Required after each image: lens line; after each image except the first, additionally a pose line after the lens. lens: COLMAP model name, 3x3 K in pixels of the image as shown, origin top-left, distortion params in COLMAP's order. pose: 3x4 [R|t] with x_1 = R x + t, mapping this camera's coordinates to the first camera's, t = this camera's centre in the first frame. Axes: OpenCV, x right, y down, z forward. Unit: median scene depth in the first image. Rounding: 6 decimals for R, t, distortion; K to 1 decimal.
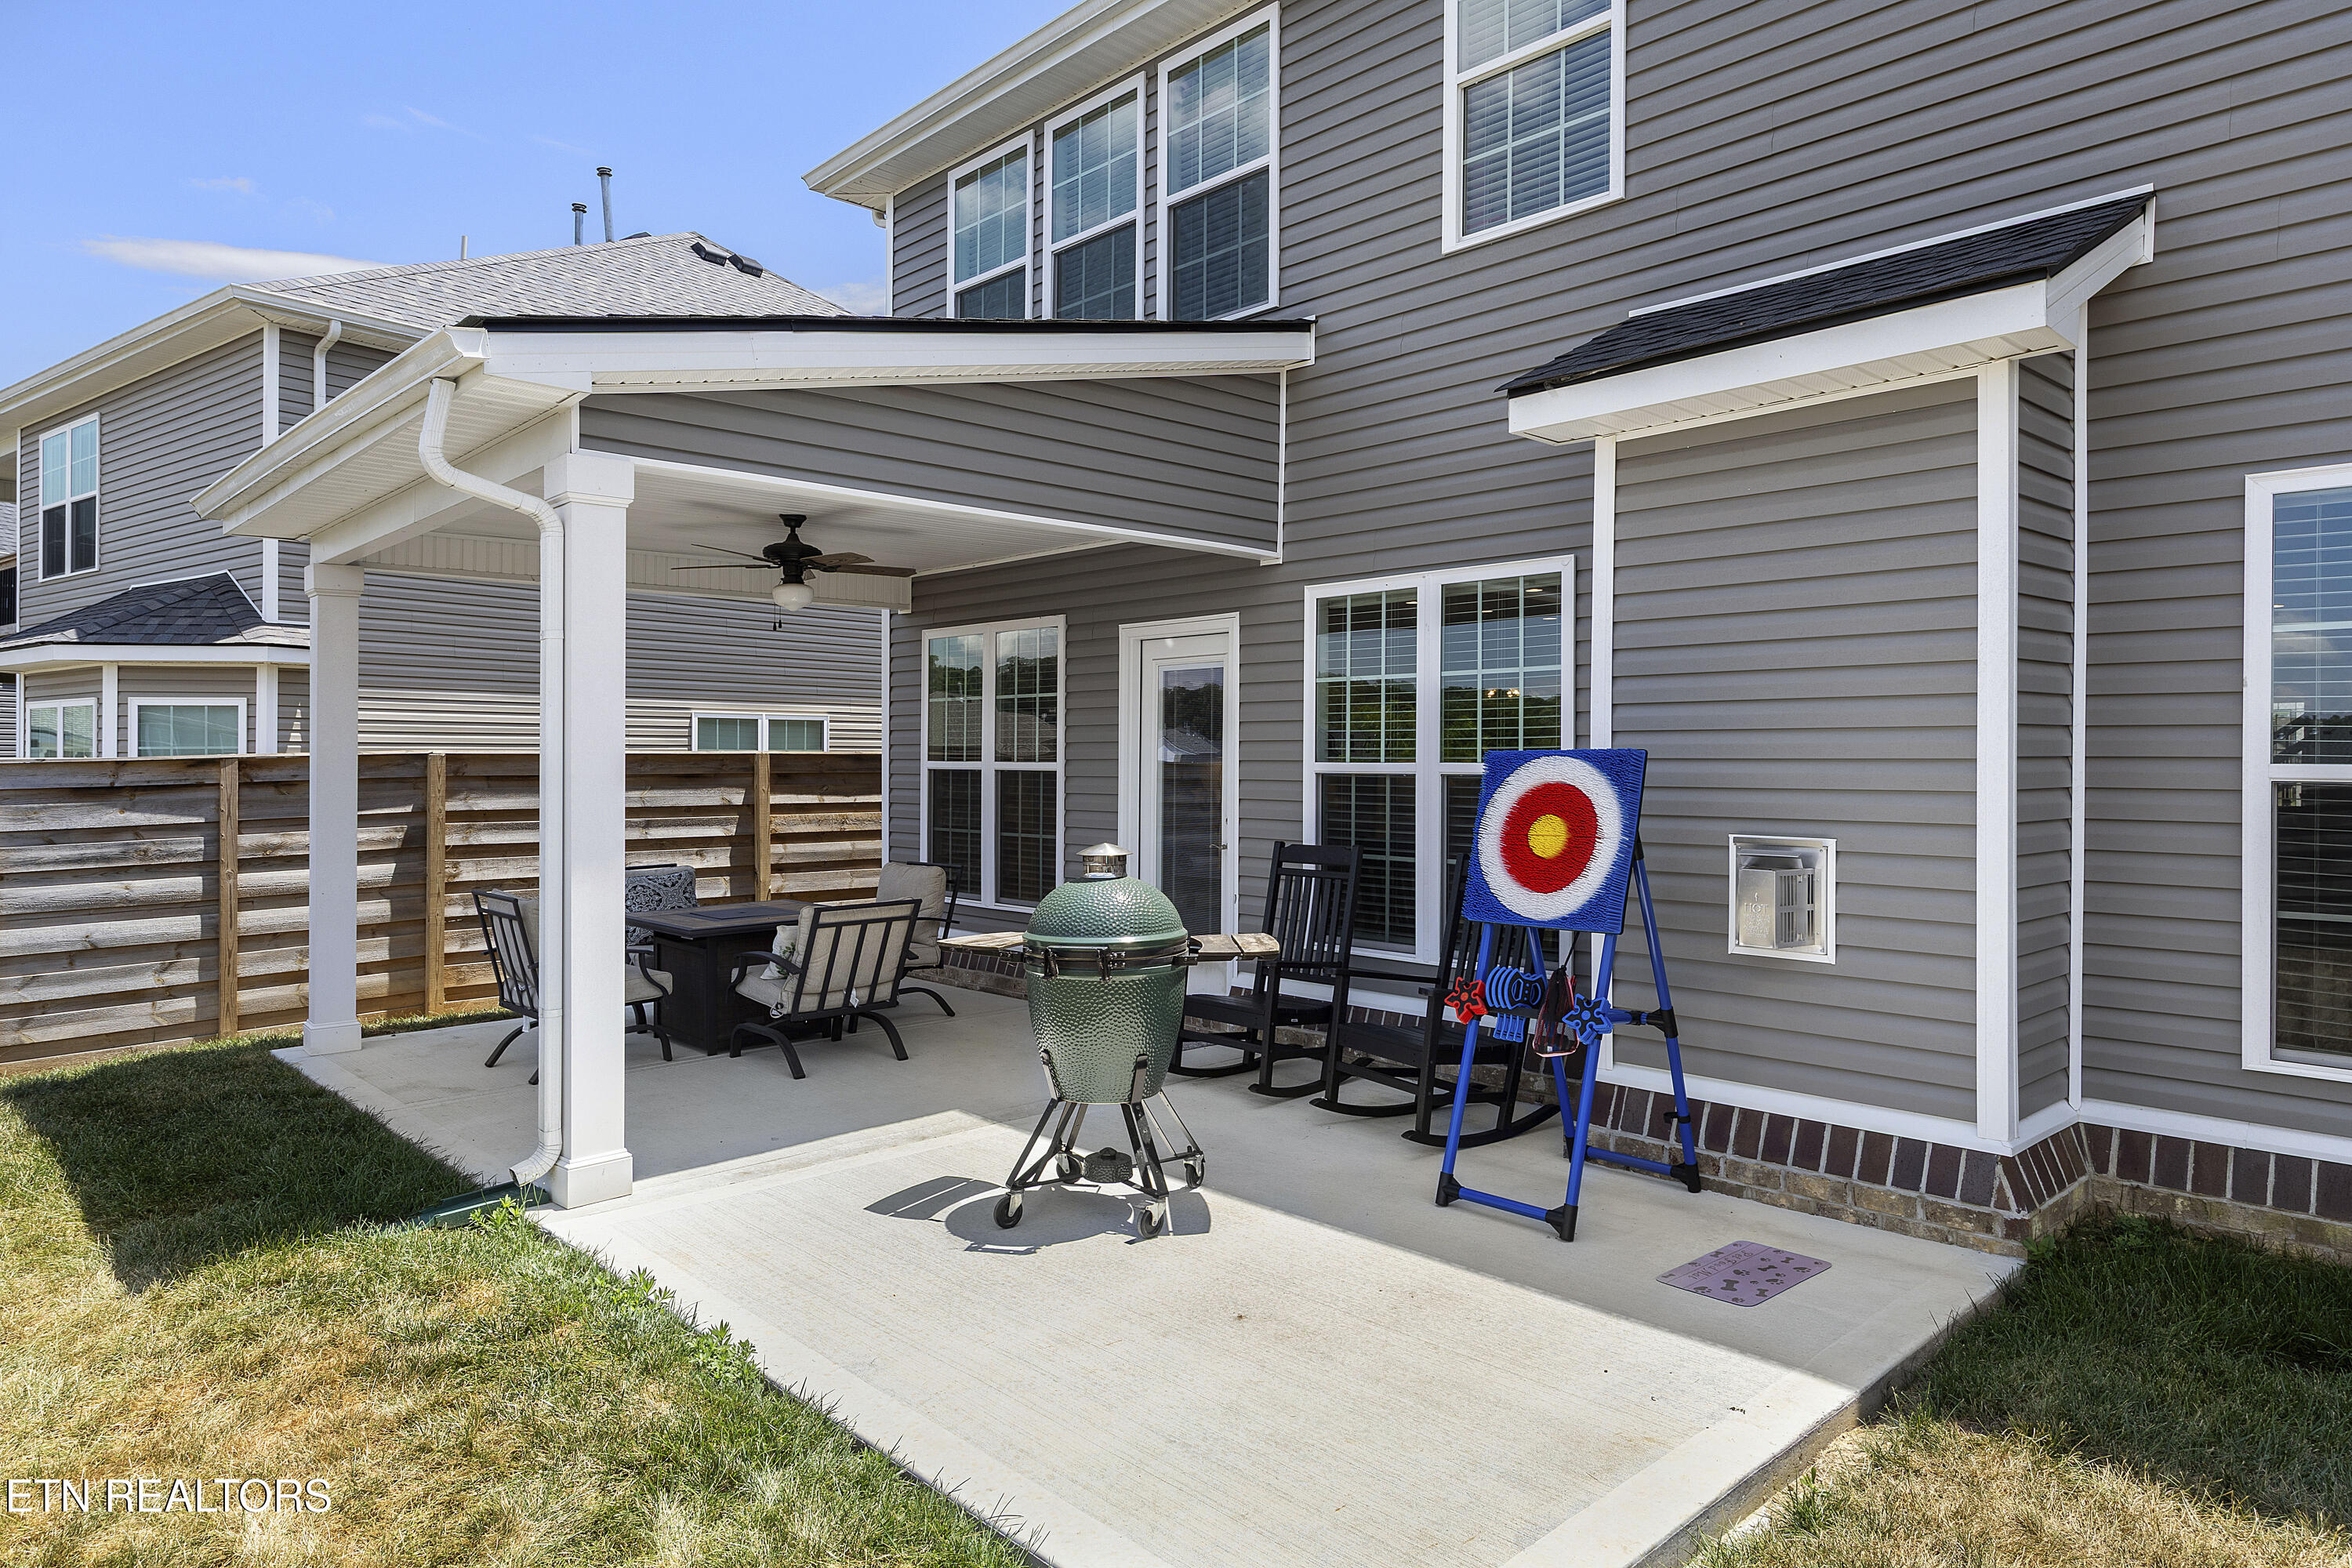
lens RADIAL K [[1439.4, 0, 1169.9], [0, 1439.4, 771.9], [0, 0, 1]] dist [0.003666, -0.000362]
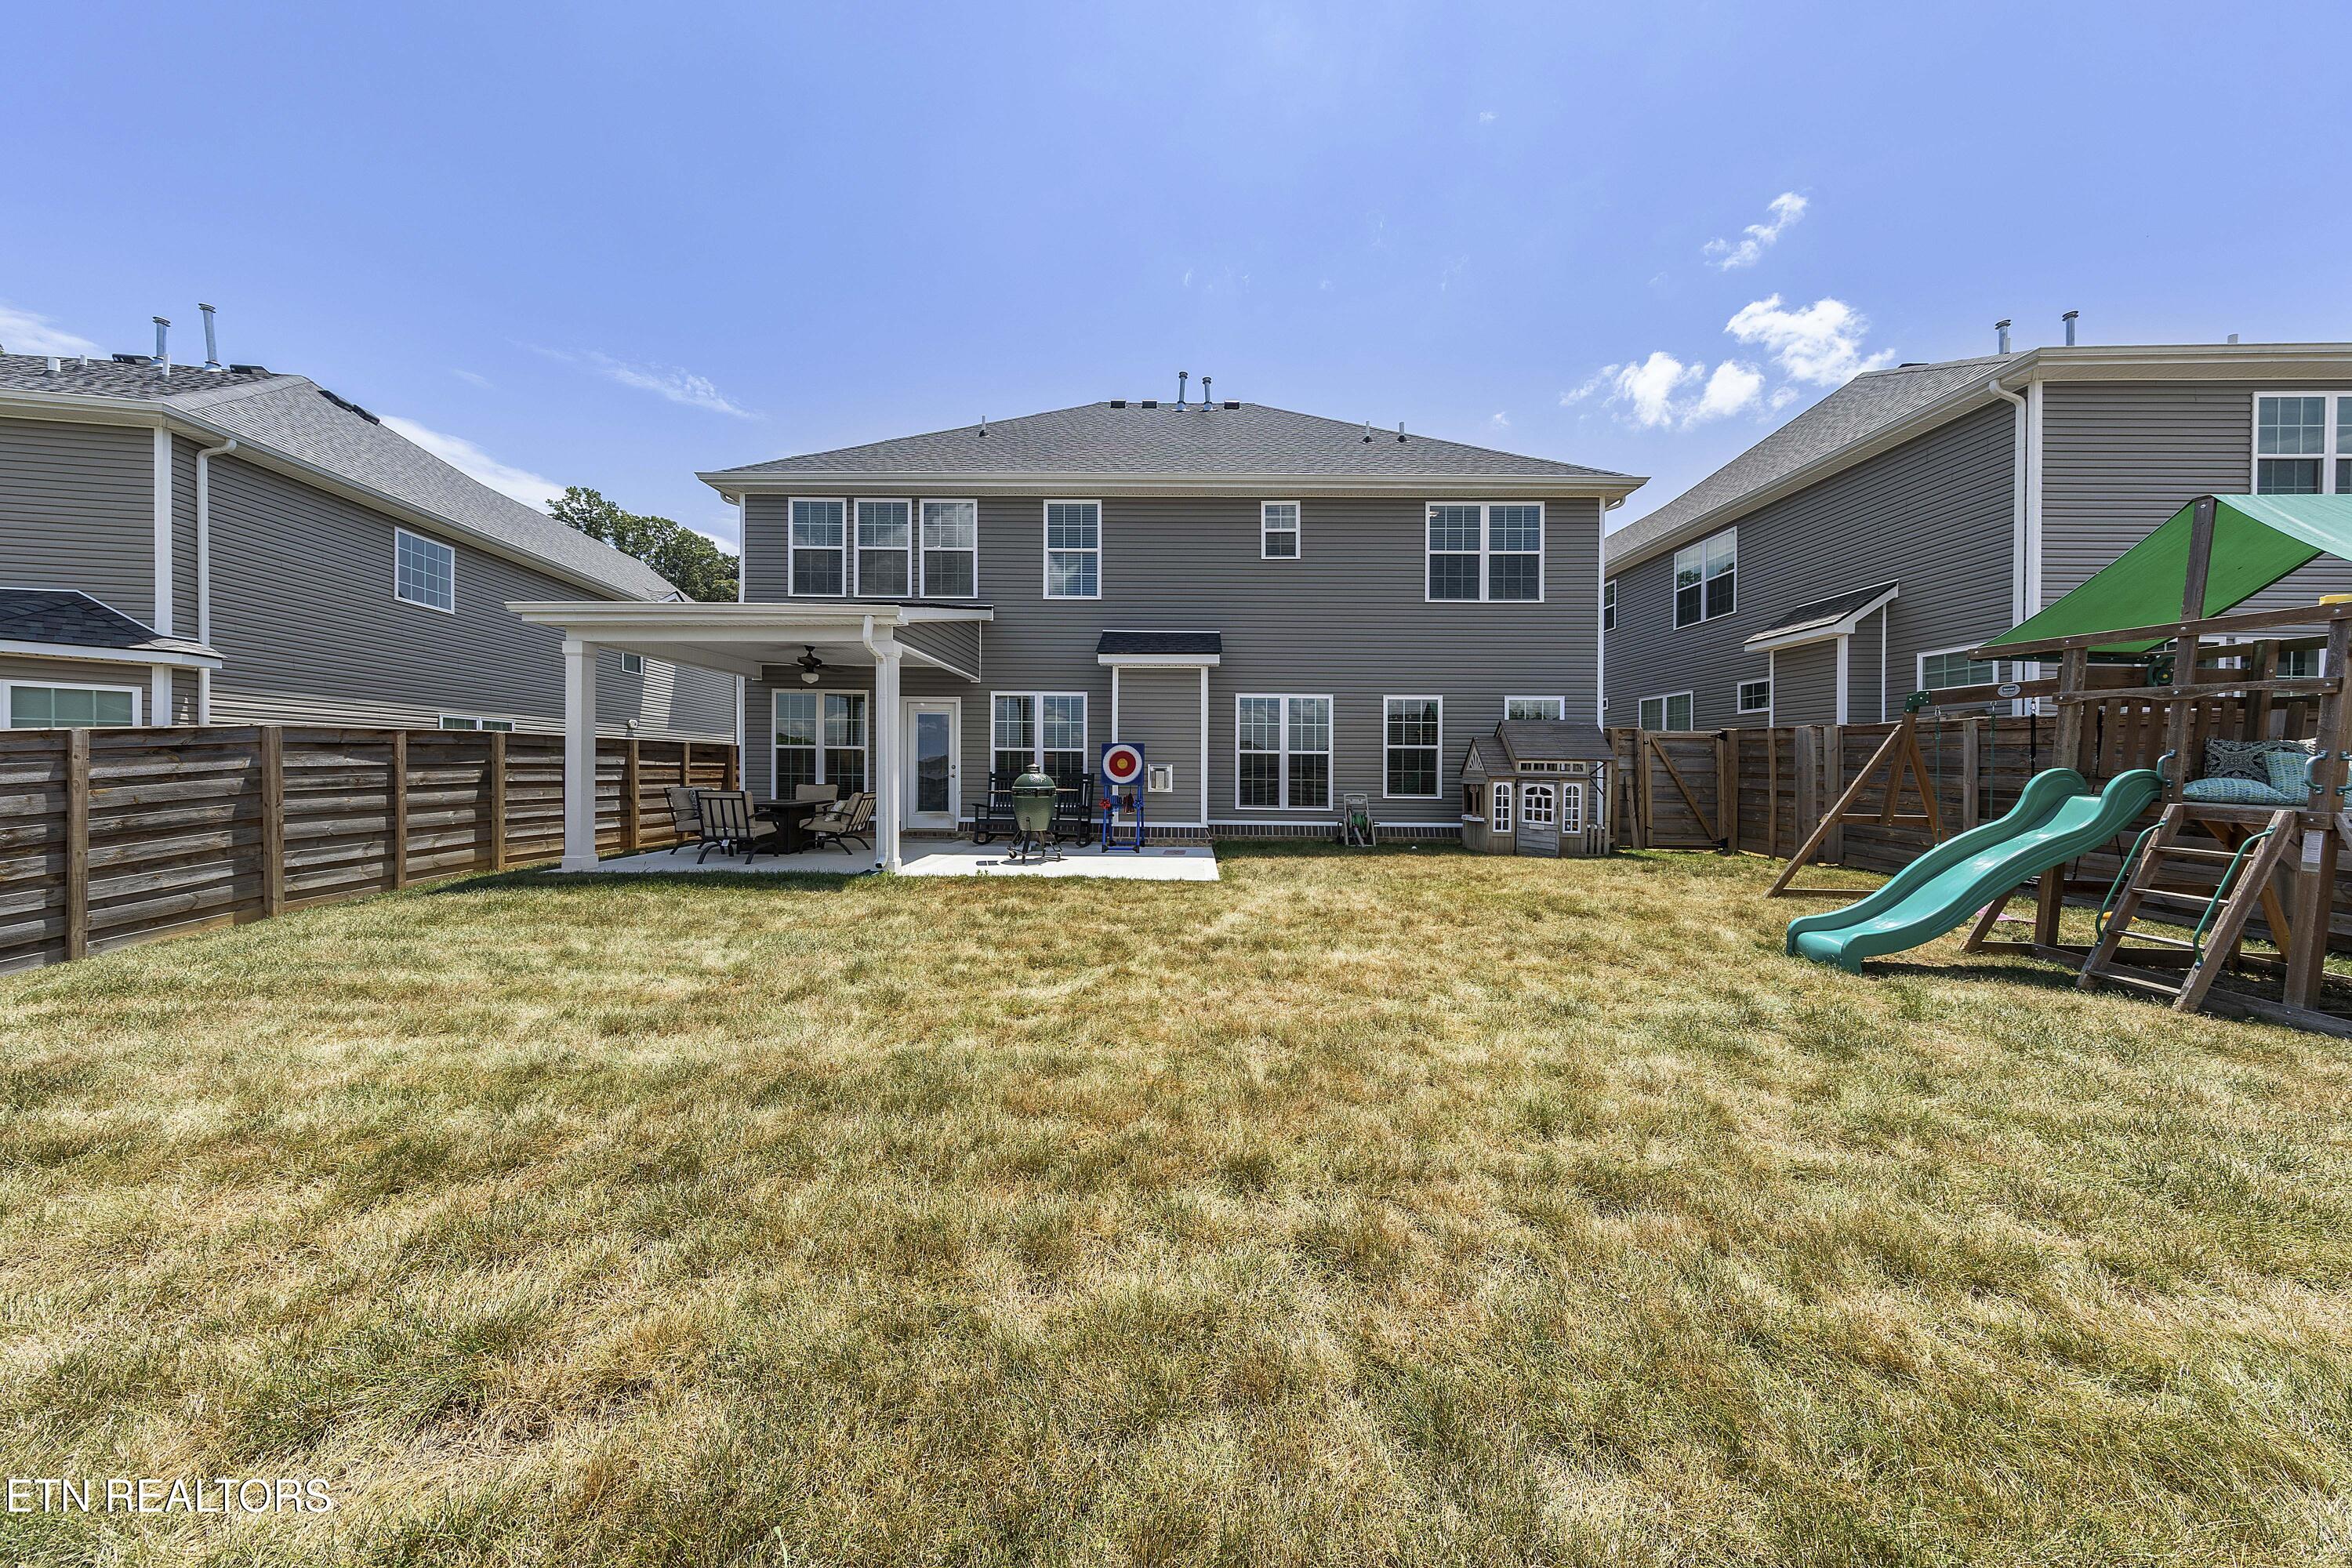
lens RADIAL K [[739.8, 0, 1164.5], [0, 739.8, 769.7], [0, 0, 1]] dist [0.001036, 0.000043]
pose [[0.702185, 0.008150, 0.711947, -0.656517], [-0.005361, 0.999967, -0.006159, 0.041936], [-0.711974, 0.000508, 0.702206, -0.335417]]
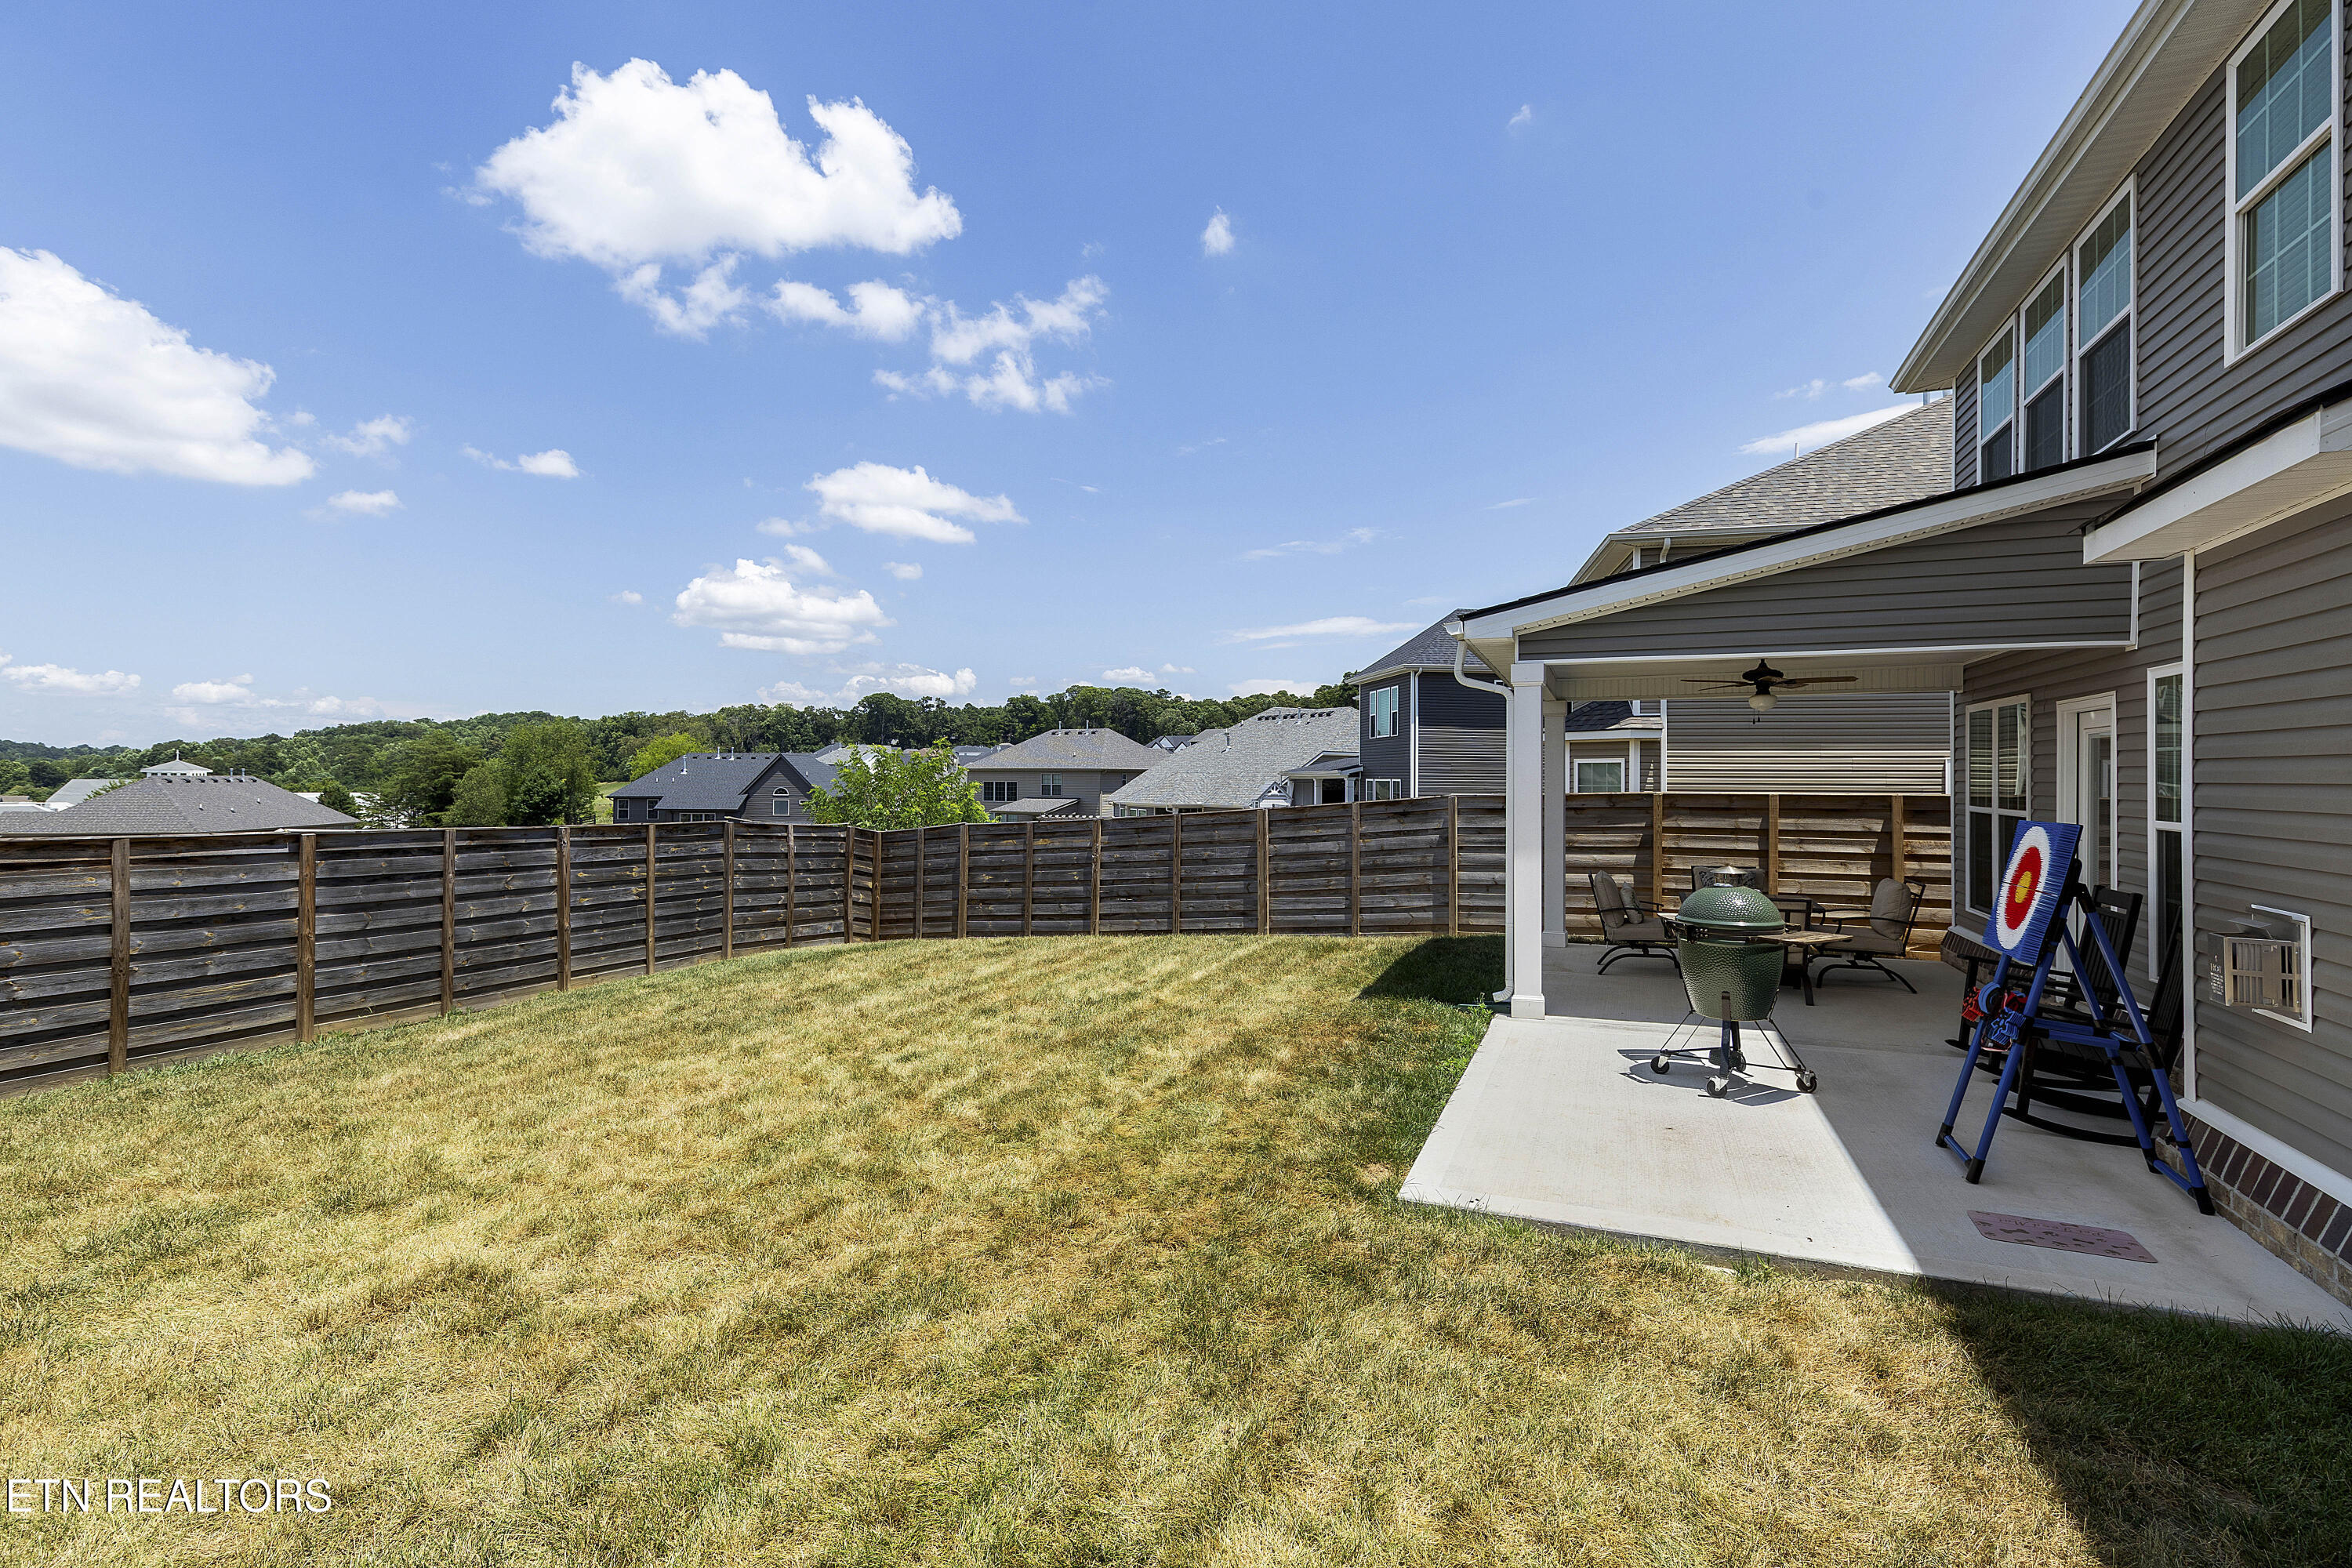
lens RADIAL K [[1056.2, 0, 1188.8], [0, 1056.2, 786.1], [0, 0, 1]] dist [0.001594, 0.000217]
pose [[0.415178, 0.011364, -0.909669, 0.466952], [-0.013632, 0.999887, 0.006270, -0.024533], [0.909638, 0.009797, 0.415286, -0.050209]]
